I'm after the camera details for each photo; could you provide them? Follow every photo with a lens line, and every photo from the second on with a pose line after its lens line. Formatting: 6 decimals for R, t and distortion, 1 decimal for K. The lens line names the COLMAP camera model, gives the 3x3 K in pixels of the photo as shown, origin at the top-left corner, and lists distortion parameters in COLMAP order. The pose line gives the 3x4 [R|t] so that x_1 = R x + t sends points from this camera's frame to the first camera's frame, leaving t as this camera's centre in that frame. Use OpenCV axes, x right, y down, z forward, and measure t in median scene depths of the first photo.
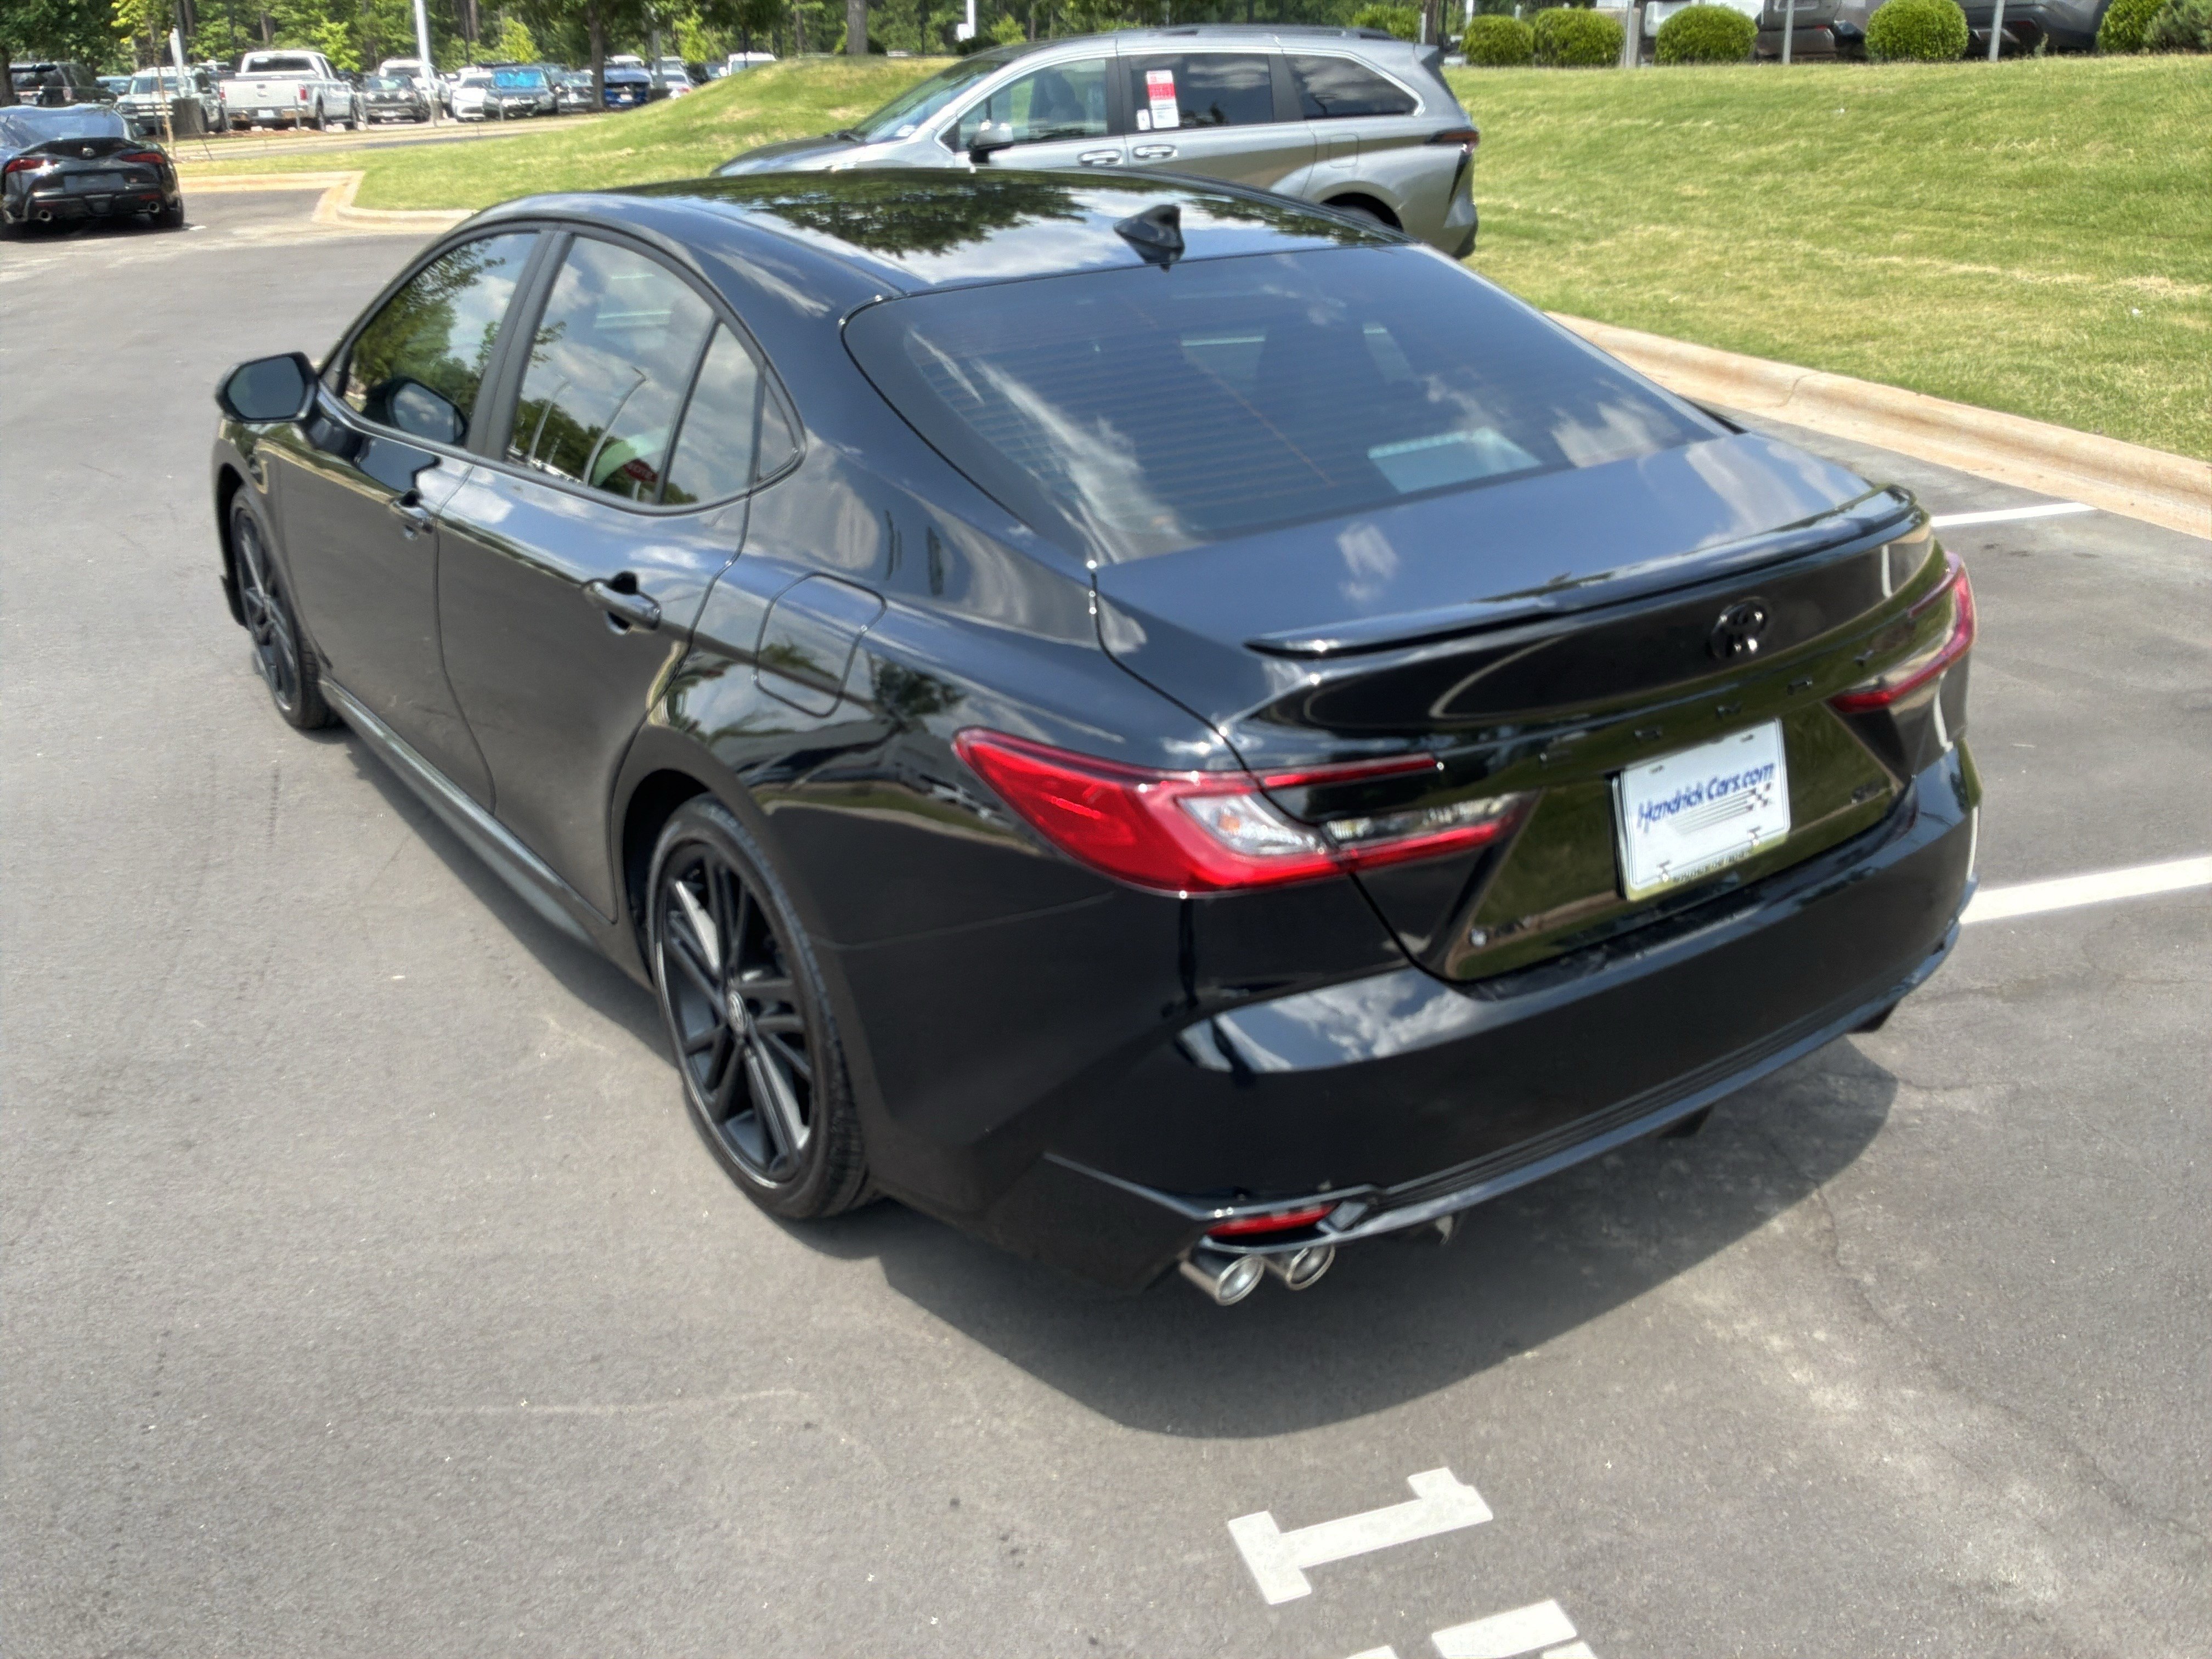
lens RADIAL K [[1761.7, 0, 1106.0], [0, 1761.7, 829.5], [0, 0, 1]] dist [0.084454, -0.132837]
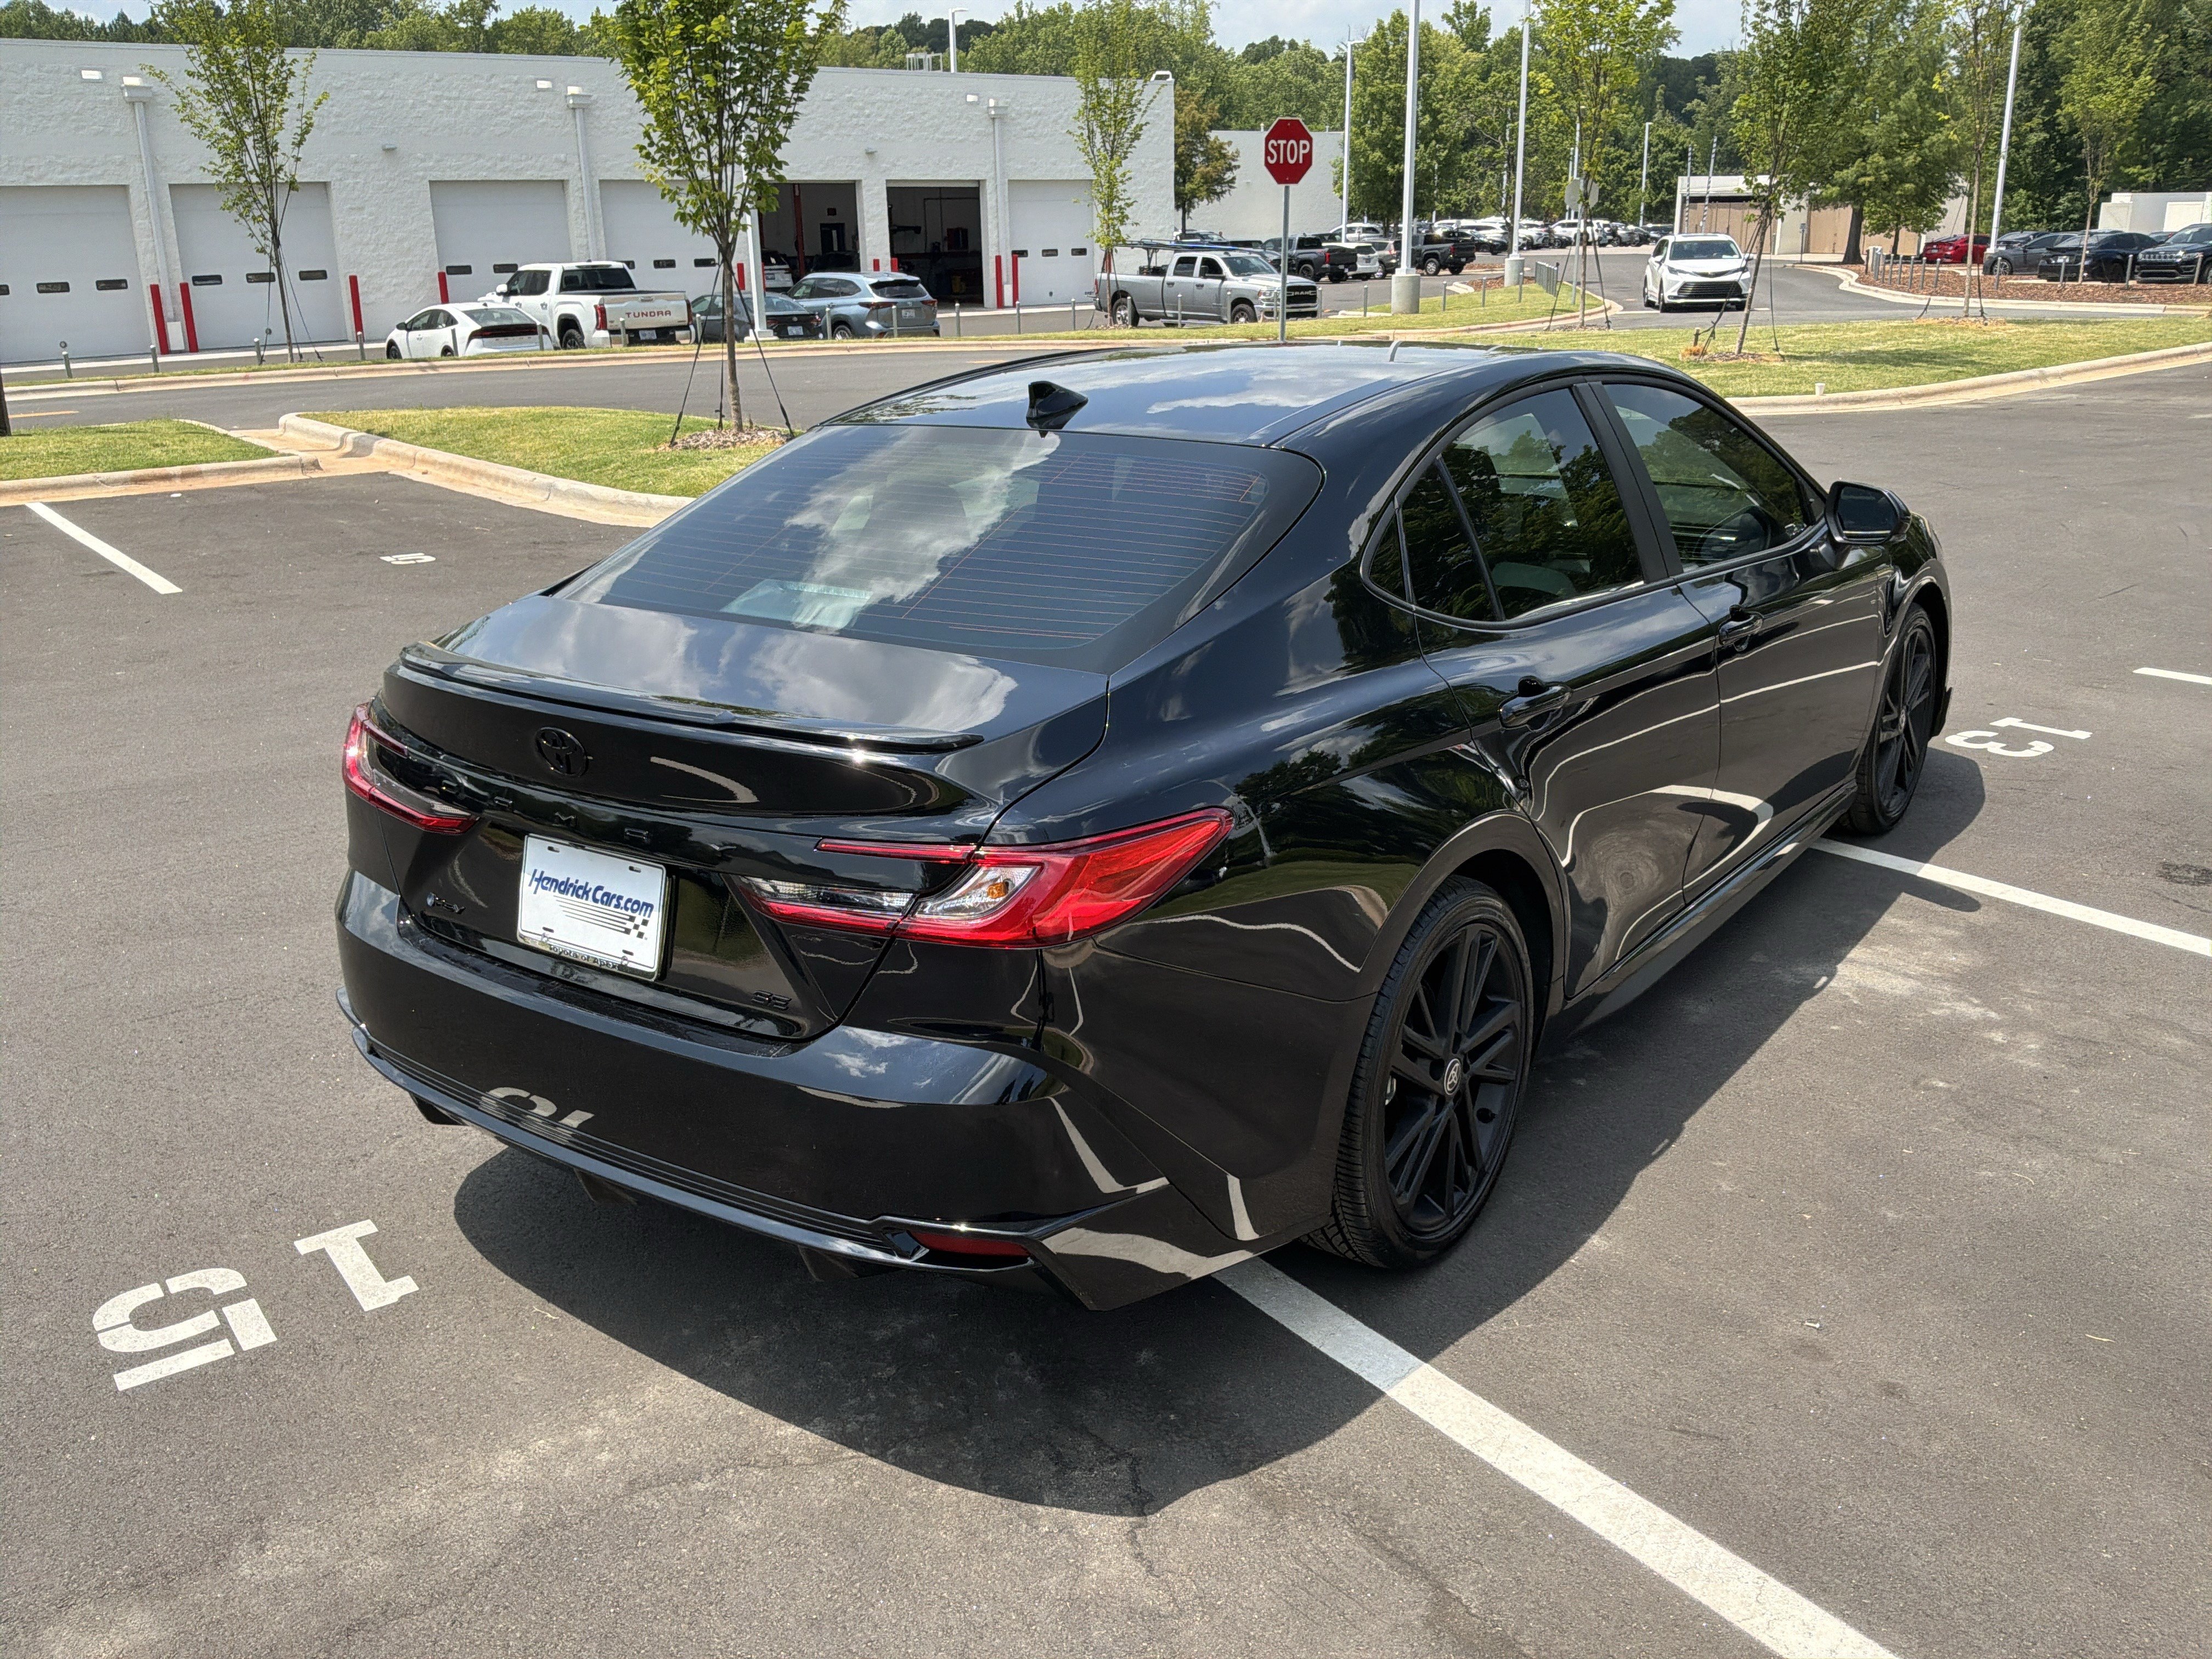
lens RADIAL K [[1779.6, 0, 1106.0], [0, 1779.6, 829.5], [0, 0, 1]] dist [0.081386, -0.148421]
pose [[0.334241, 0.296065, -0.894779, 1.436412], [-0.356407, 0.918585, 0.170808, -0.365963], [0.872501, 0.261814, 0.412548, 0.780977]]
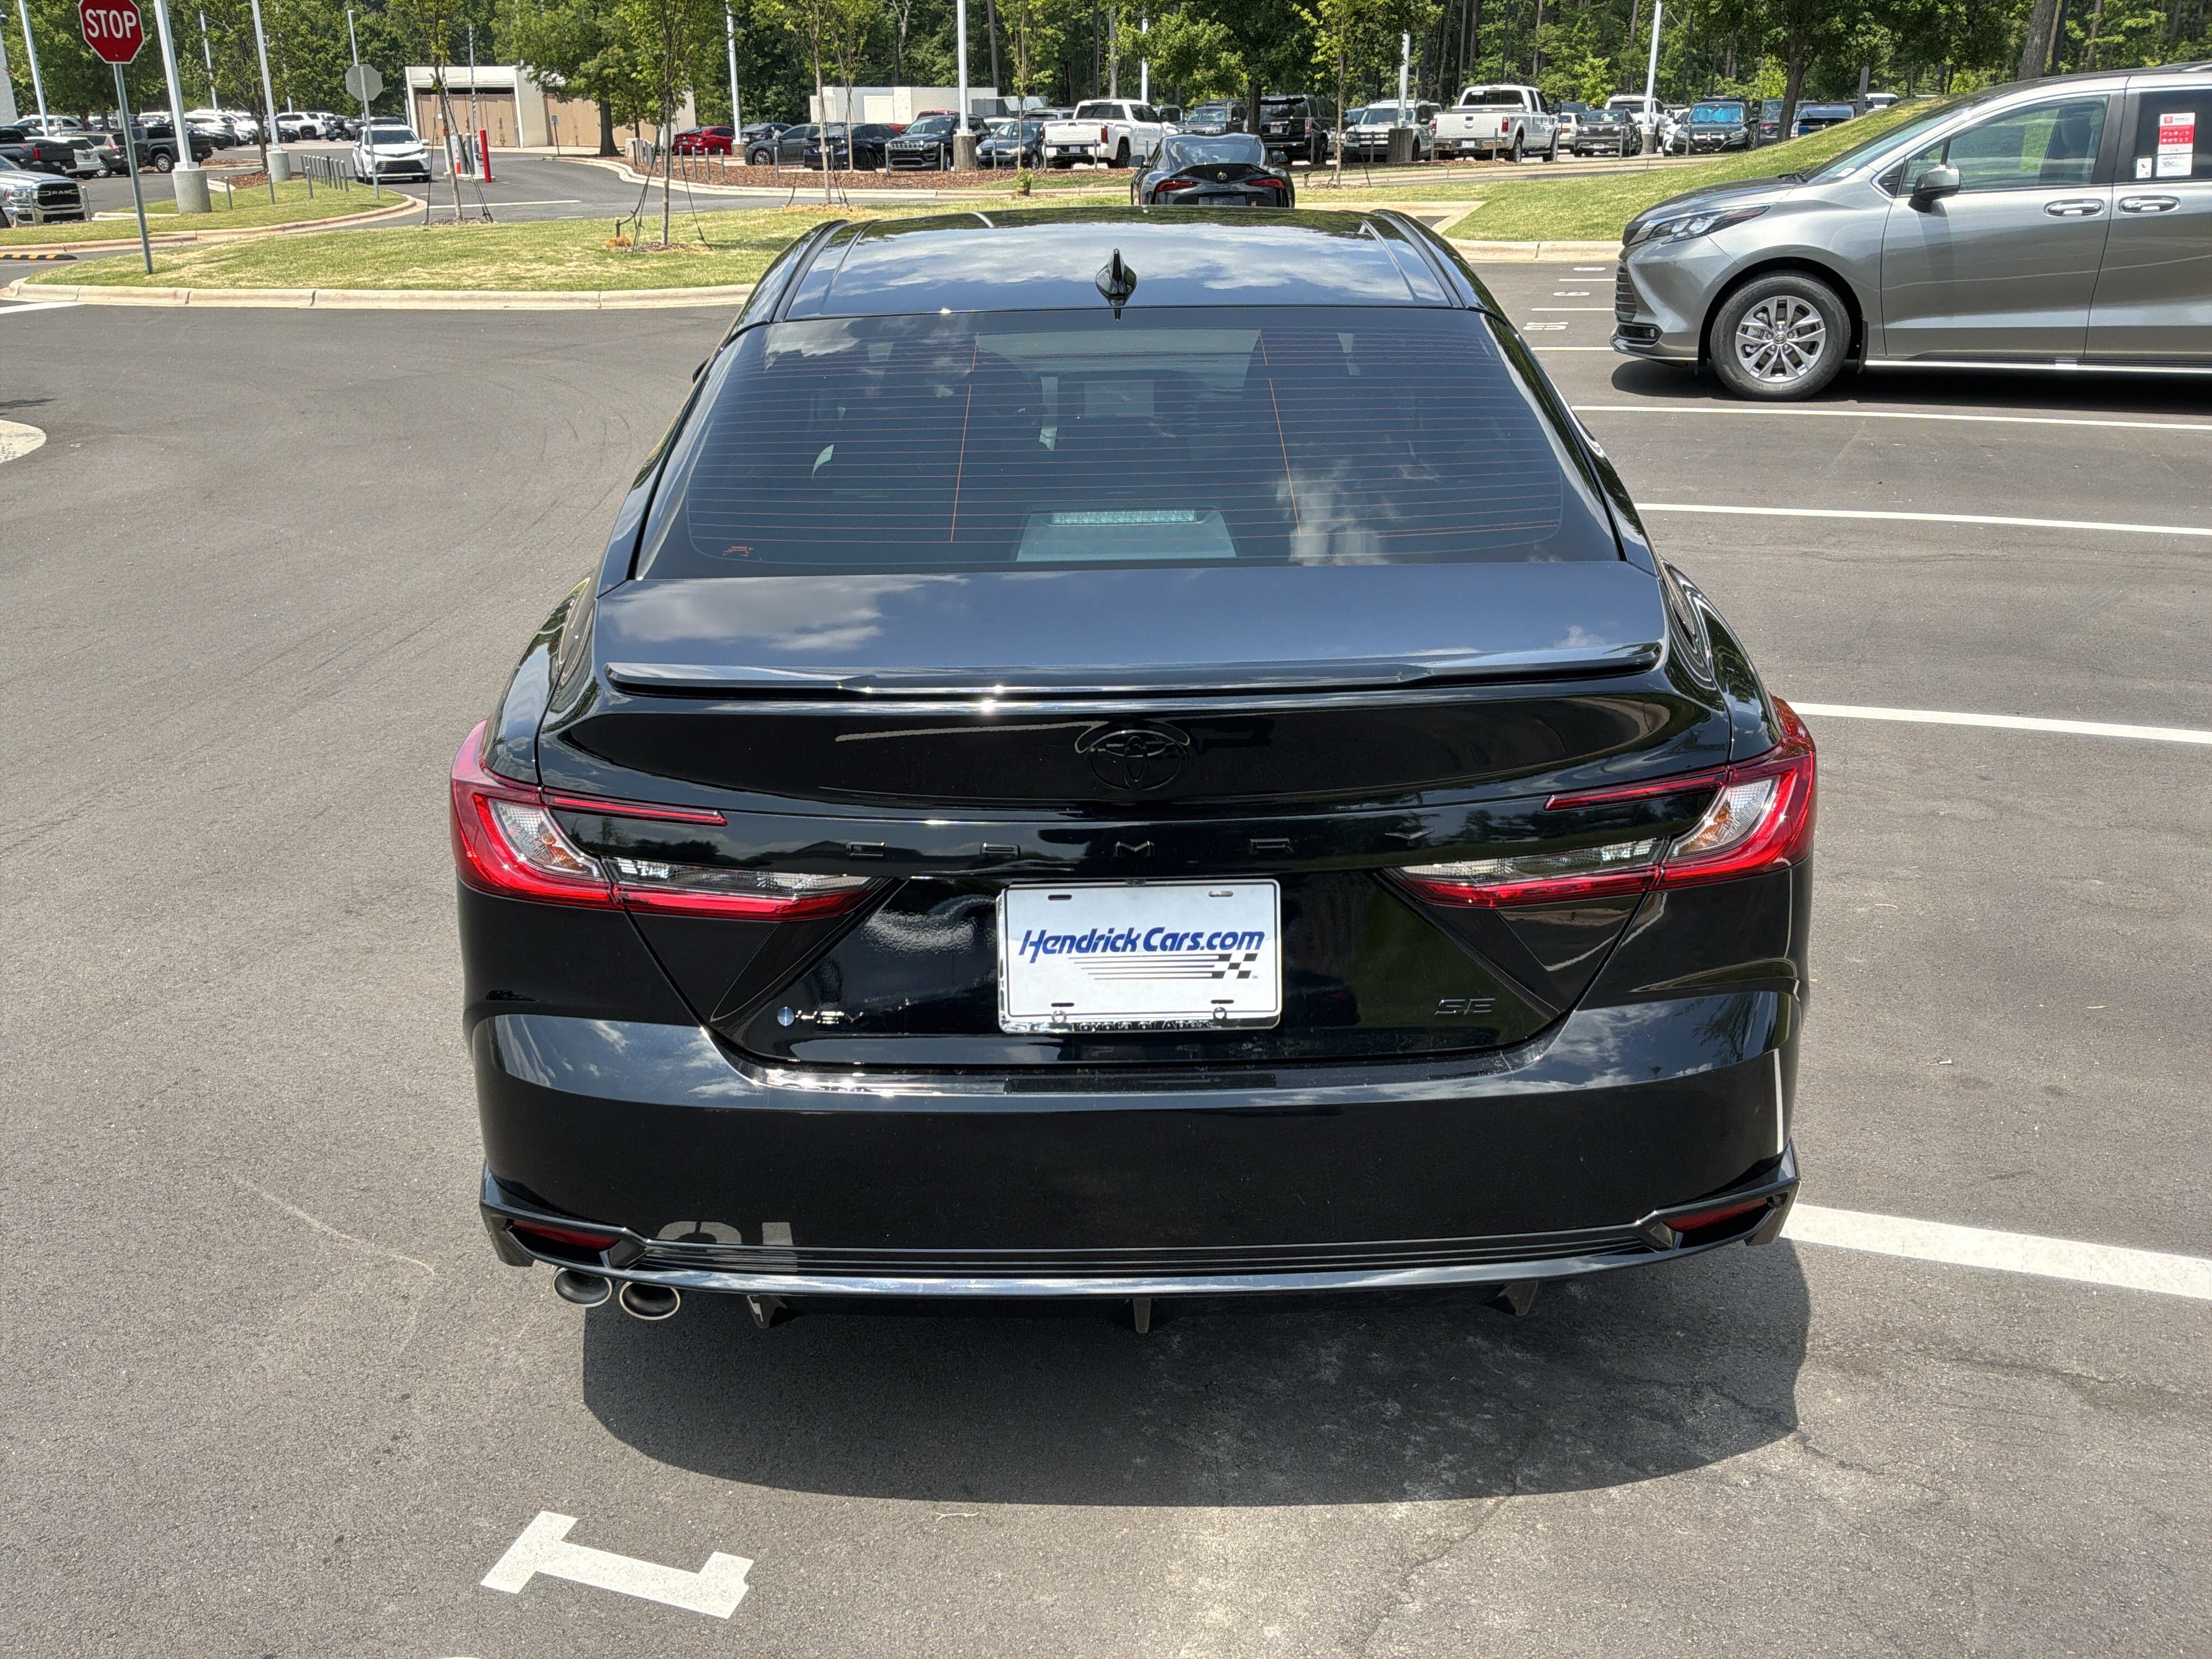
lens RADIAL K [[1845.0, 0, 1074.8], [0, 1845.0, 824.2], [0, 0, 1]] dist [-0.000113, -0.048471]
pose [[0.822516, 0.204651, -0.530646, 0.758095], [-0.219973, 0.974878, 0.035010, -0.098206], [0.524480, 0.087931, 0.846870, 0.208189]]
